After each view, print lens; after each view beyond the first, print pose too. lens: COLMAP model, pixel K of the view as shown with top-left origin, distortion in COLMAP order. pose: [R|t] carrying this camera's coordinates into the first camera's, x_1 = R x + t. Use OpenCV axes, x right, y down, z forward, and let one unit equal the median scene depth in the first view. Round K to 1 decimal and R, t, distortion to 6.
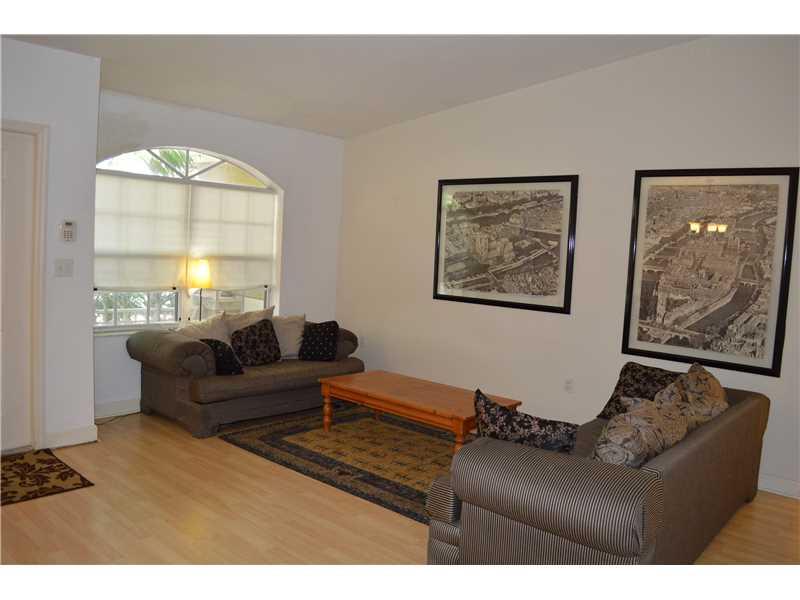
lens RADIAL K [[640.4, 0, 405.1], [0, 640.4, 298.5], [0, 0, 1]] dist [-0.086046, 0.018245]
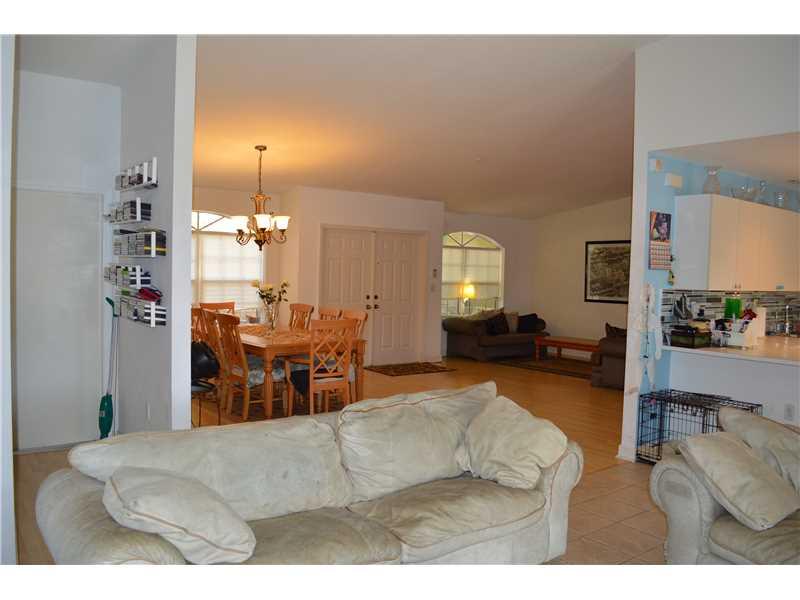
lens RADIAL K [[640.4, 0, 405.1], [0, 640.4, 298.5], [0, 0, 1]] dist [-0.086046, 0.018245]
pose [[0.978368, -0.022700, -0.205622, -0.097117], [0.013659, 0.998881, -0.045284, 0.074425], [0.206419, 0.041496, 0.977583, -1.064892]]
